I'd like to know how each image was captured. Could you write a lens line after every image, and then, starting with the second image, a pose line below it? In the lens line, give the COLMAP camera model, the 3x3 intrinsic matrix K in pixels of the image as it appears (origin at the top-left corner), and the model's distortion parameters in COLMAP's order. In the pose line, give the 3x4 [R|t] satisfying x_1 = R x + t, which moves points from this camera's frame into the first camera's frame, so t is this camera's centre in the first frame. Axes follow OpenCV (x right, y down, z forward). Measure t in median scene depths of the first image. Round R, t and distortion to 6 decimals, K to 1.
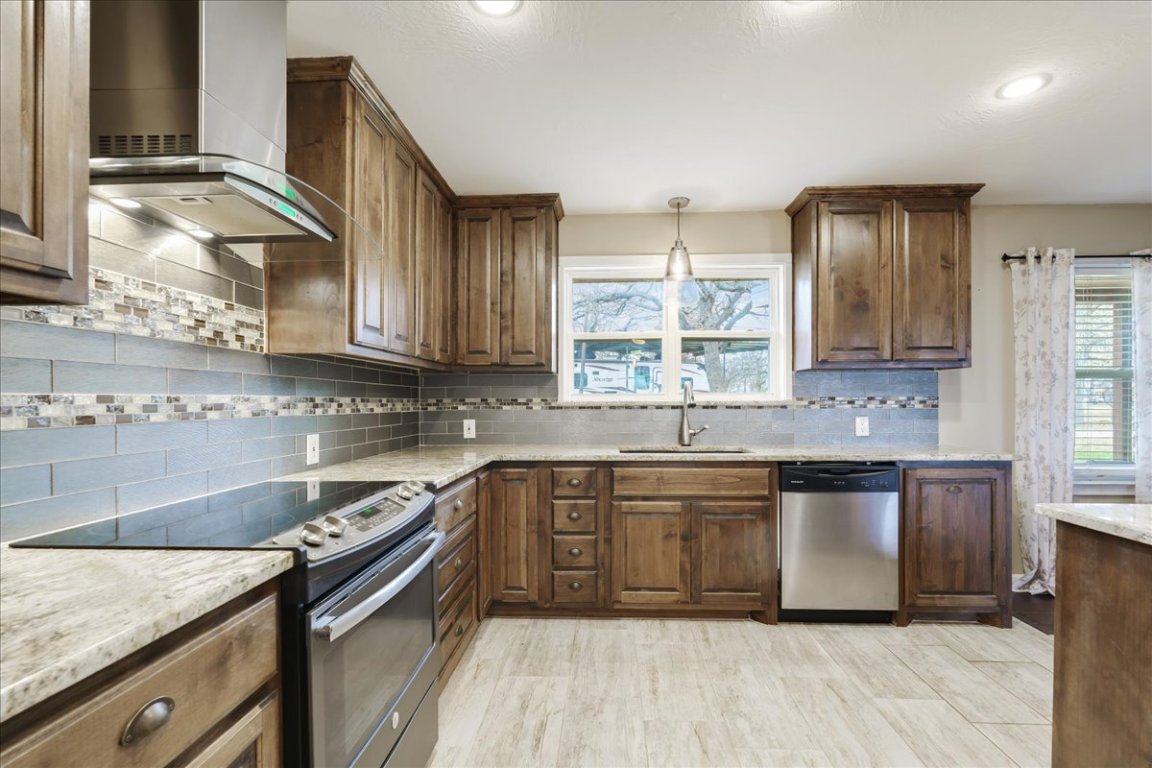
lens RADIAL K [[515.5, 0, 583.8], [0, 515.5, 395.3], [0, 0, 1]] dist [0.012683, -0.000130]
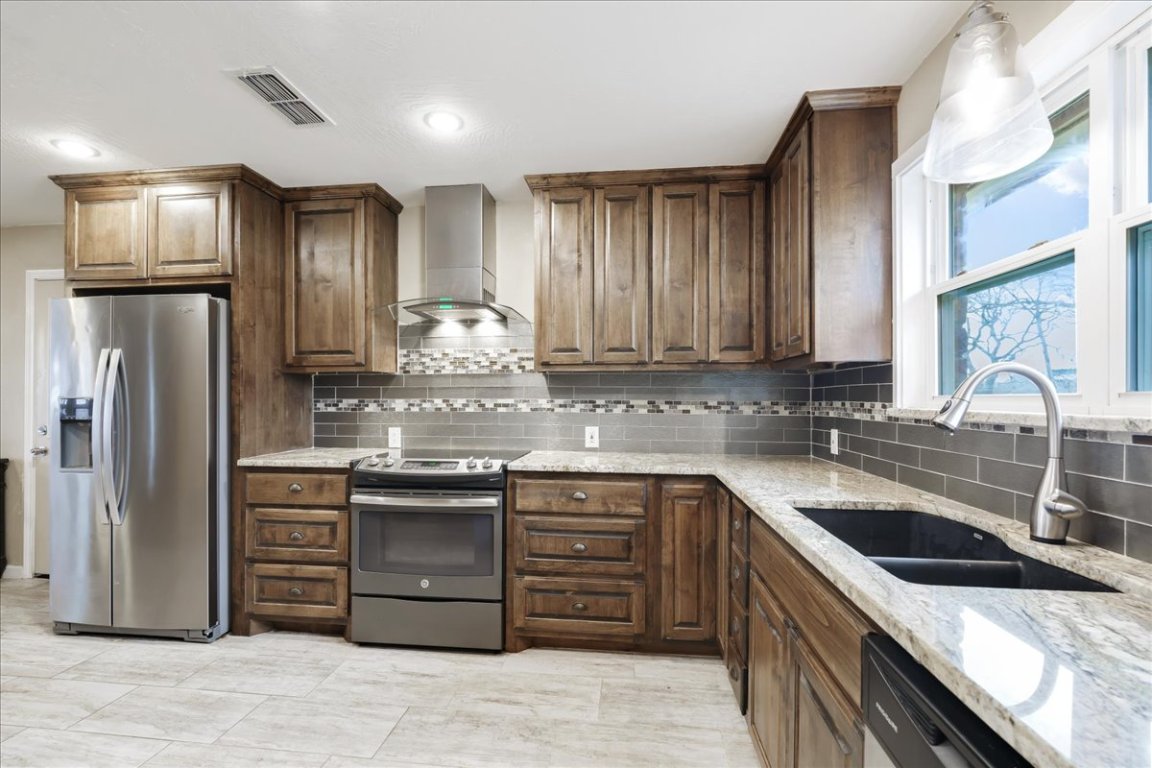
lens RADIAL K [[515.5, 0, 578.4], [0, 515.5, 393.2], [0, 0, 1]] dist [0.012683, -0.000130]
pose [[-0.070262, -0.016154, -0.997398, 1.120418], [0.005886, 0.999845, -0.016609, 0.010466], [0.997511, -0.007037, -0.070156, 1.357846]]
